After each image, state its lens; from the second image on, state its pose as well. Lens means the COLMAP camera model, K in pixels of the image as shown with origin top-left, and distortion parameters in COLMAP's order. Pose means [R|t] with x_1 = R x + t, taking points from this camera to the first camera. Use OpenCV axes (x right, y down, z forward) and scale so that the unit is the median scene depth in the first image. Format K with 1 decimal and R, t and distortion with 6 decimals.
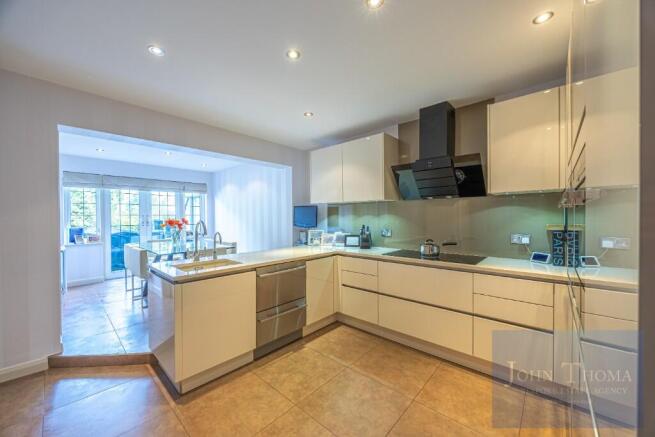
lens RADIAL K [[251.0, 0, 327.5], [0, 251.0, 218.5], [0, 0, 1]] dist [0.000526, -0.000062]
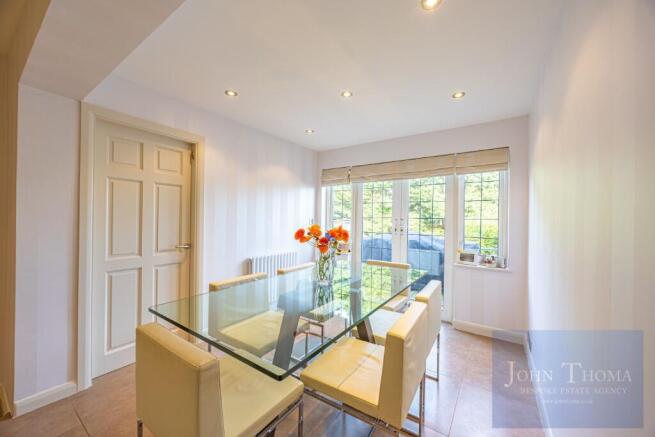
lens RADIAL K [[251.0, 0, 327.5], [0, 251.0, 218.5], [0, 0, 1]] dist [0.000526, -0.000062]
pose [[0.109029, 0.006688, -0.994016, -0.235045], [-0.019992, 0.999790, 0.004534, -0.026331], [0.993837, 0.019378, 0.109140, 1.600213]]
